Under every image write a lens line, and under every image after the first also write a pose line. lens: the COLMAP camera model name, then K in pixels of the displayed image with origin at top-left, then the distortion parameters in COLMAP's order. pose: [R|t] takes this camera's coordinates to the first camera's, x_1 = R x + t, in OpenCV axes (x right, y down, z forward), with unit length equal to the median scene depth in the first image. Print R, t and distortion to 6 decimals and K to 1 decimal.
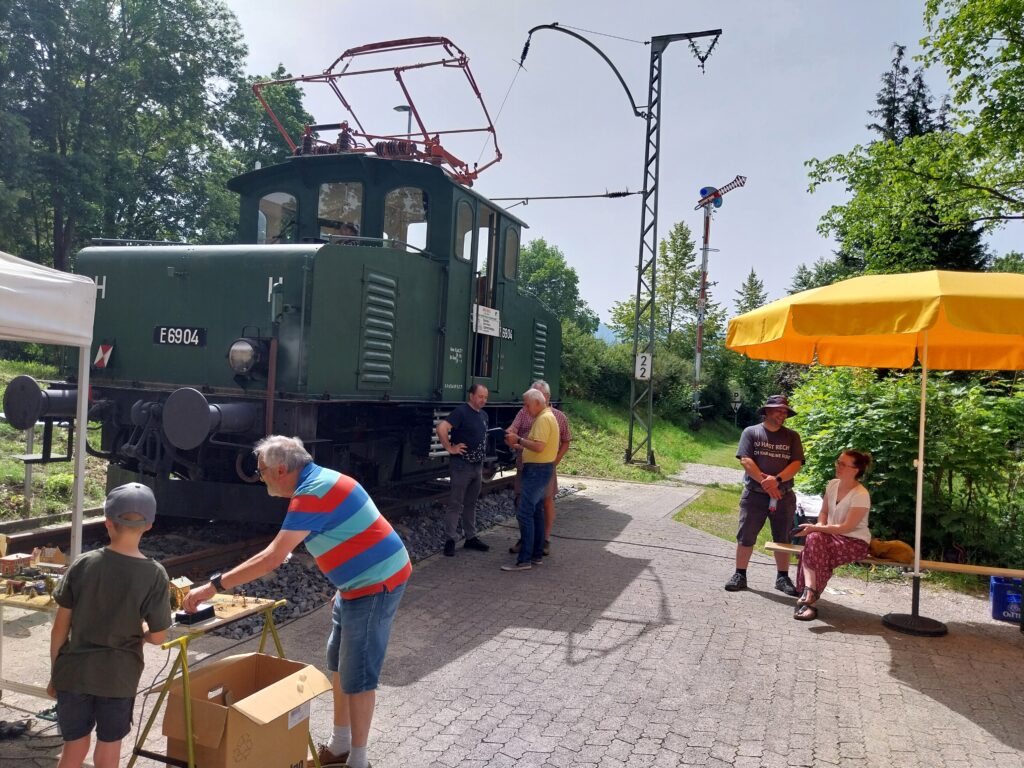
lens RADIAL K [[773.4, 0, 512.0], [0, 773.4, 384.0], [0, 0, 1]] dist [0.005844, -0.012972]
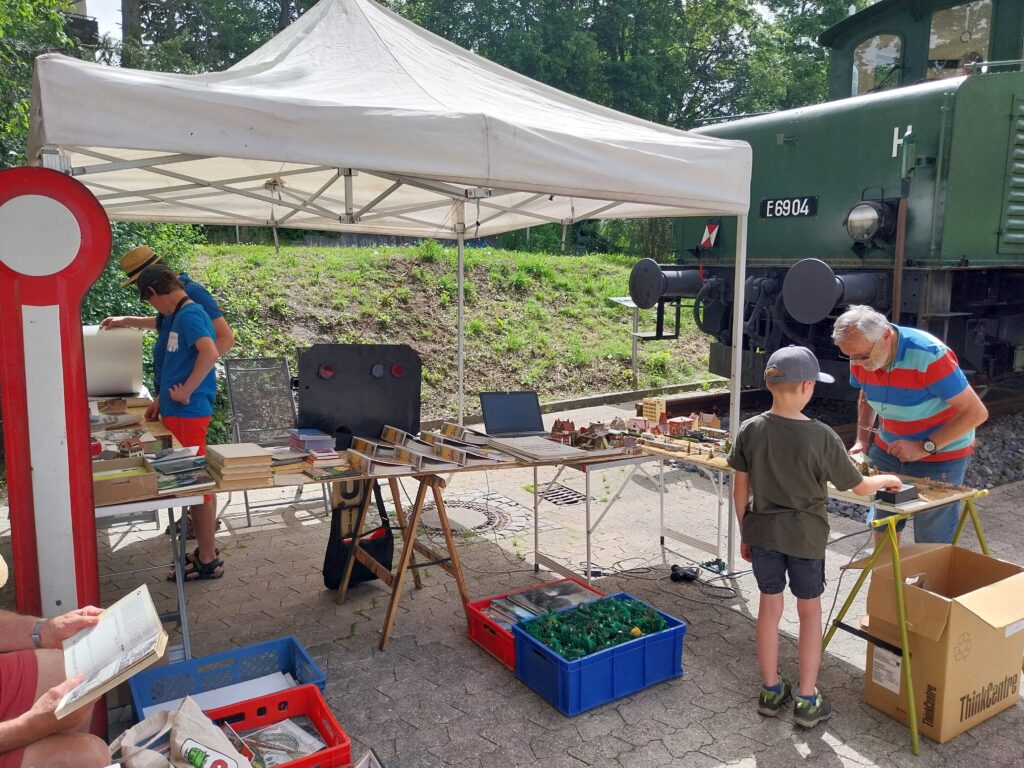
lens RADIAL K [[773.4, 0, 512.0], [0, 773.4, 384.0], [0, 0, 1]] dist [0.005844, -0.012972]
pose [[0.789913, 0.039687, -0.611933, -0.108037], [0.049266, 0.990571, 0.127837, 0.015748], [0.611237, -0.131127, 0.780510, 0.014816]]
